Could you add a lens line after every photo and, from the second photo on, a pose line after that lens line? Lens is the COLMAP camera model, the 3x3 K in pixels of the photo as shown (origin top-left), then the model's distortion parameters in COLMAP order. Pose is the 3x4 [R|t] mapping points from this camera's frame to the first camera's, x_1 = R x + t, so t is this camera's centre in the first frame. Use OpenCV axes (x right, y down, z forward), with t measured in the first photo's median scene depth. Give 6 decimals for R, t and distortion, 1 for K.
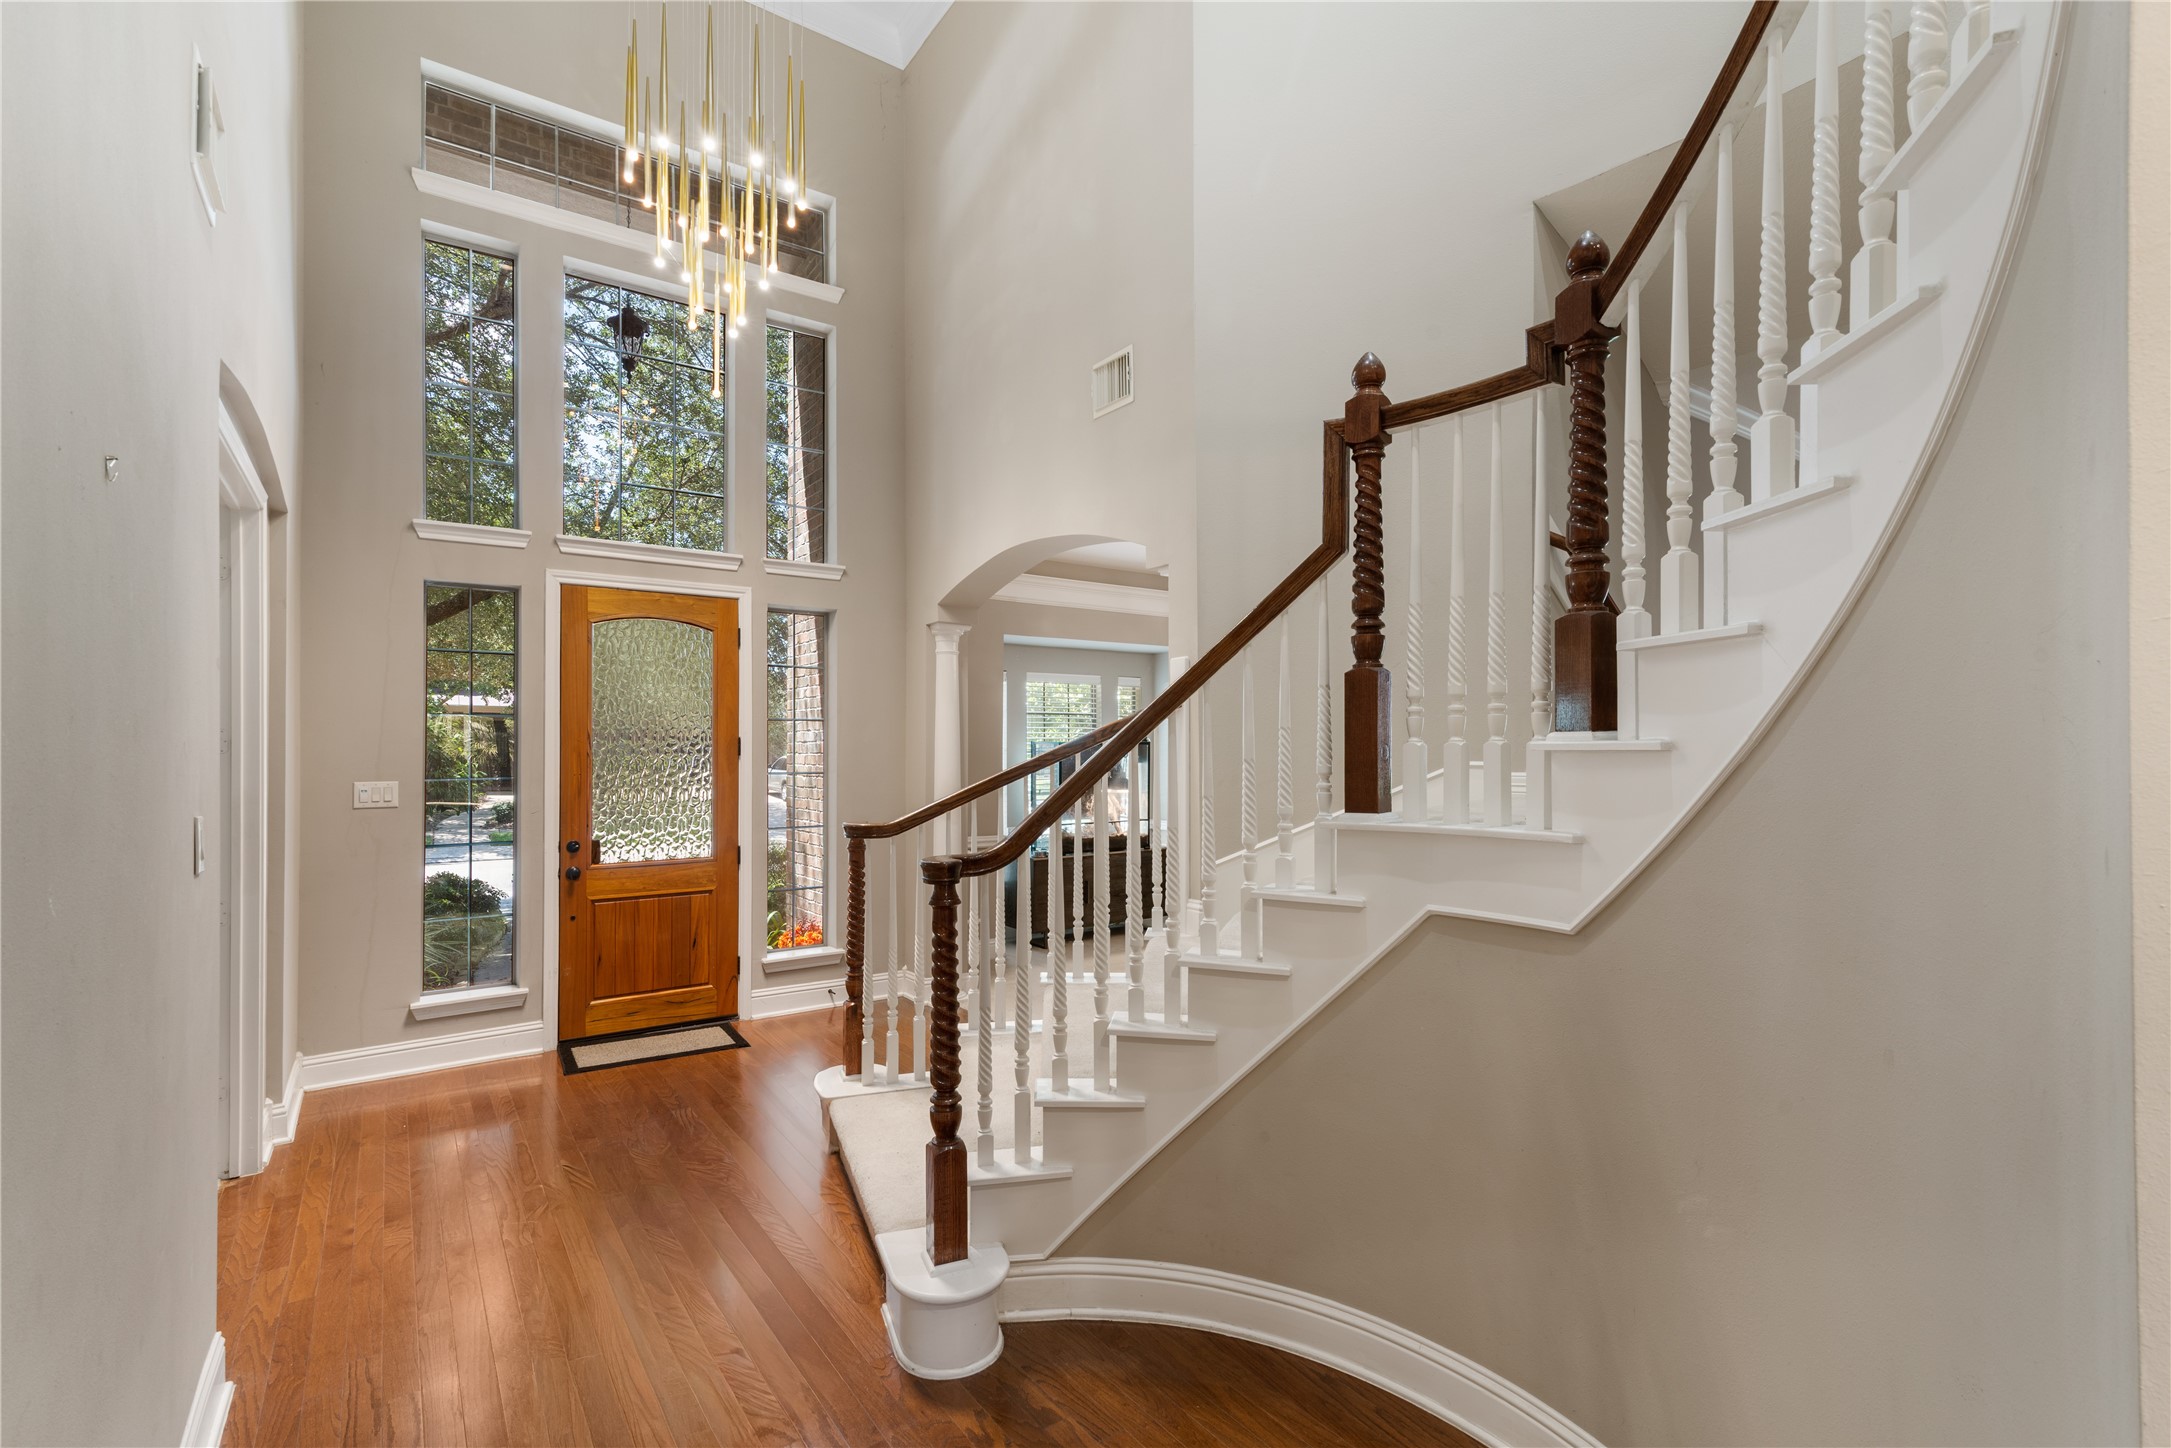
lens RADIAL K [[979.4, 0, 1074.1], [0, 979.4, 740.8], [0, 0, 1]] dist [0.020135, -0.002838]
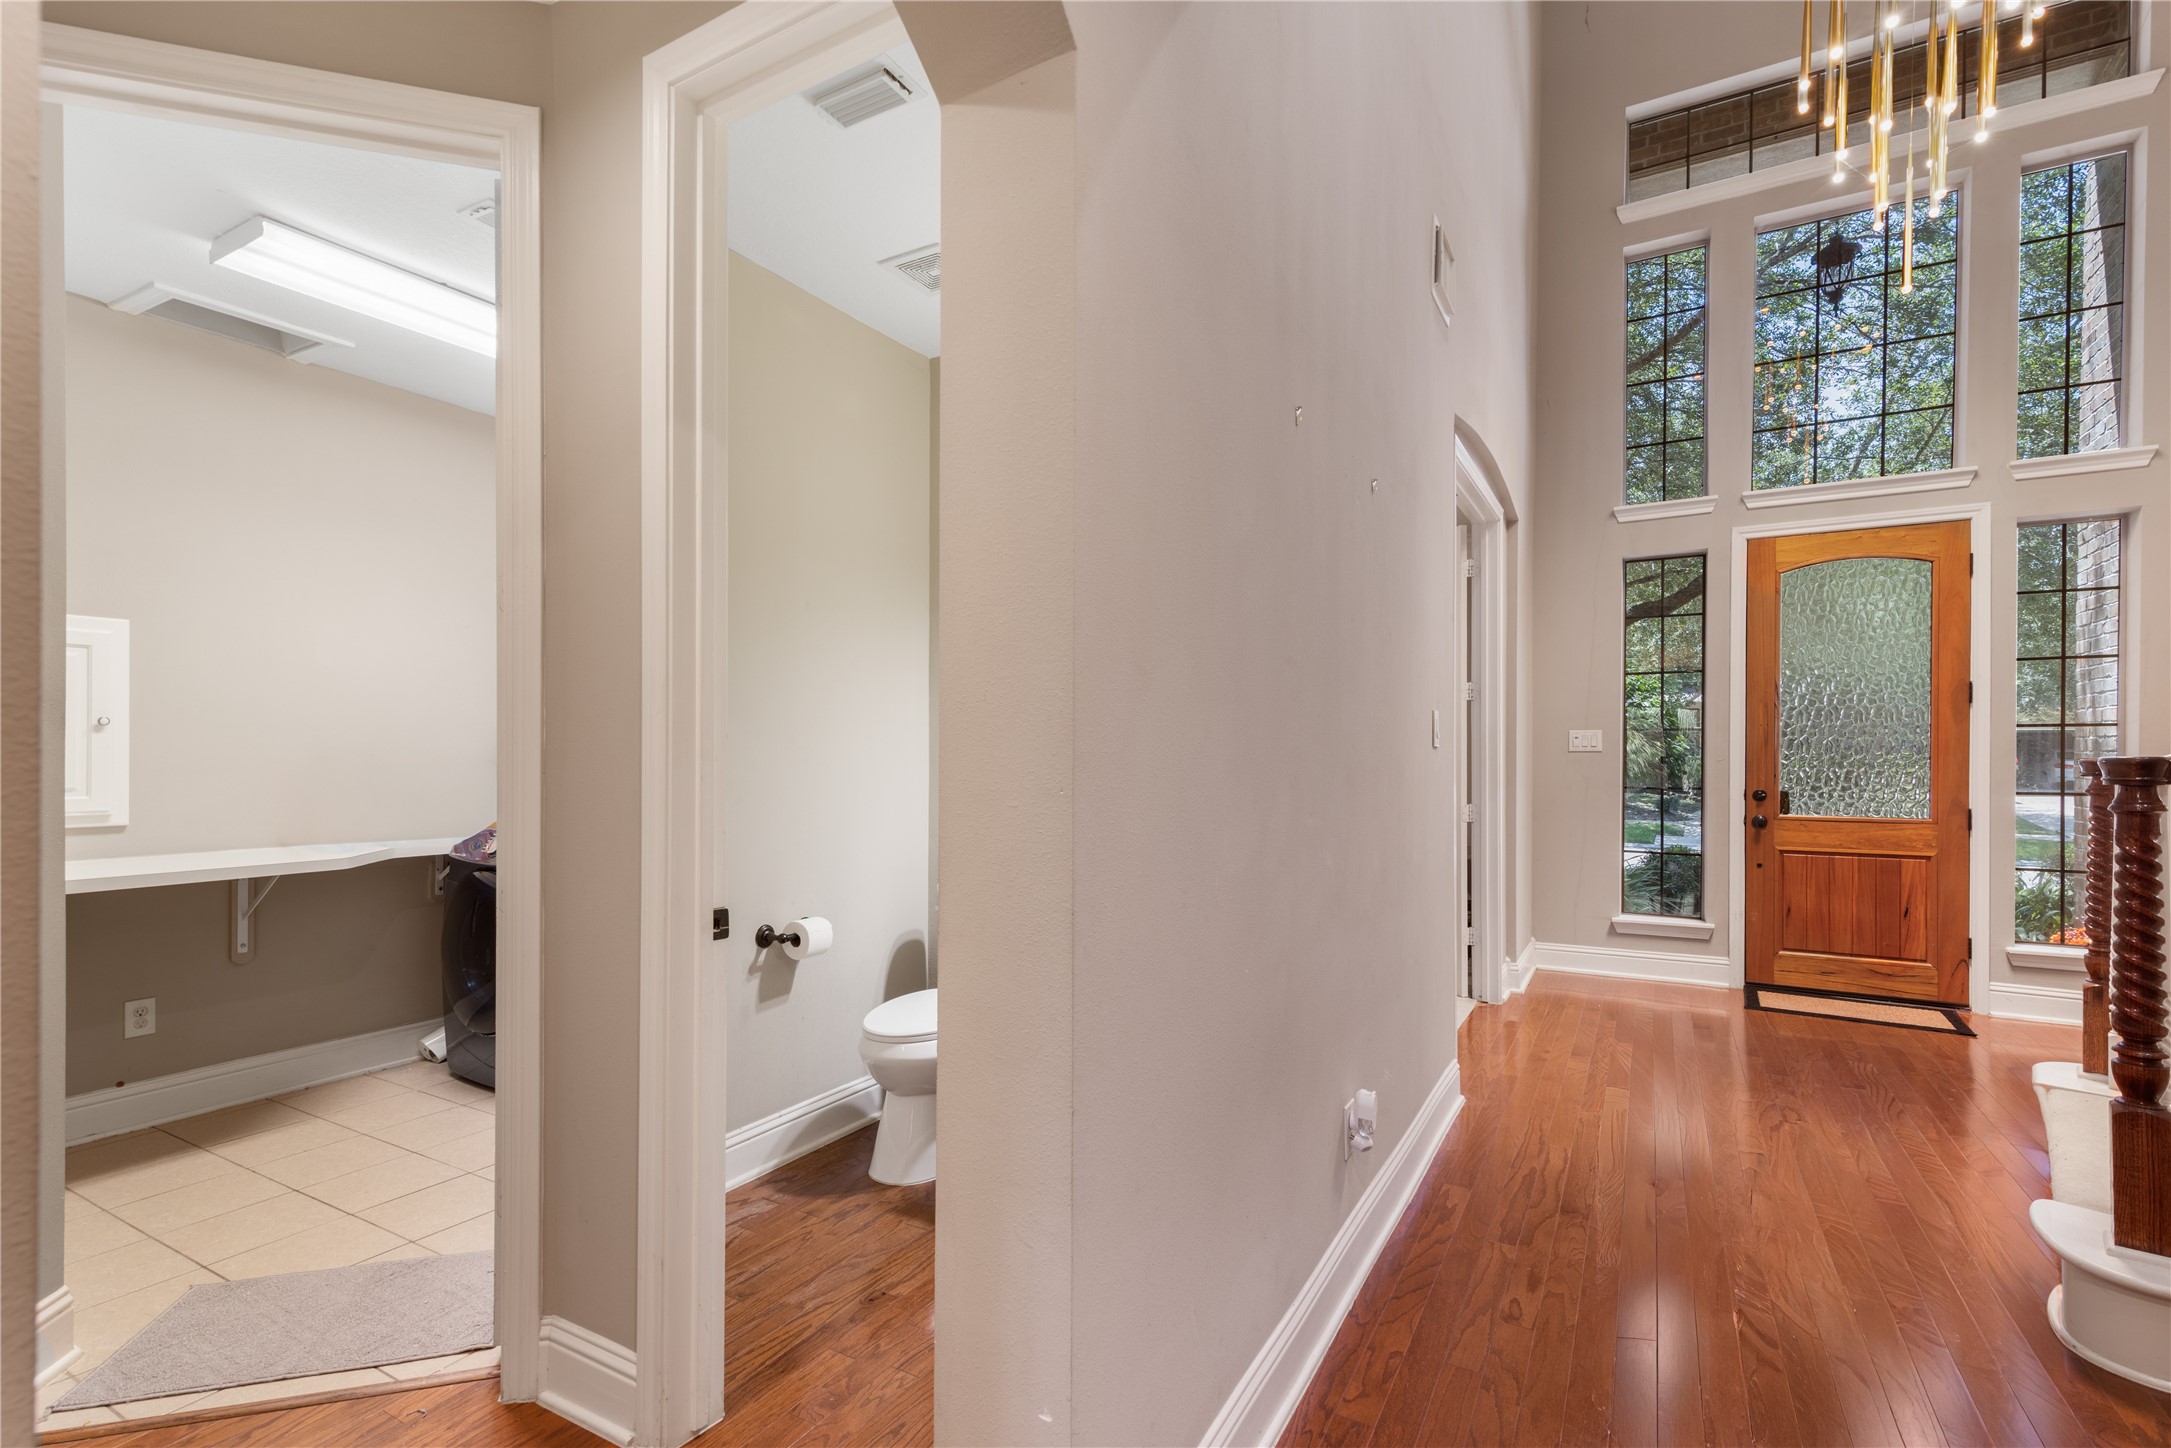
lens RADIAL K [[979.4, 0, 1103.5], [0, 979.4, 760.6], [0, 0, 1]] dist [0.020135, -0.002838]
pose [[0.437286, 0.008685, -0.899280, 0.117796], [0.006102, 0.999902, 0.012624, 0.055214], [0.899302, -0.011008, 0.437190, -0.061767]]
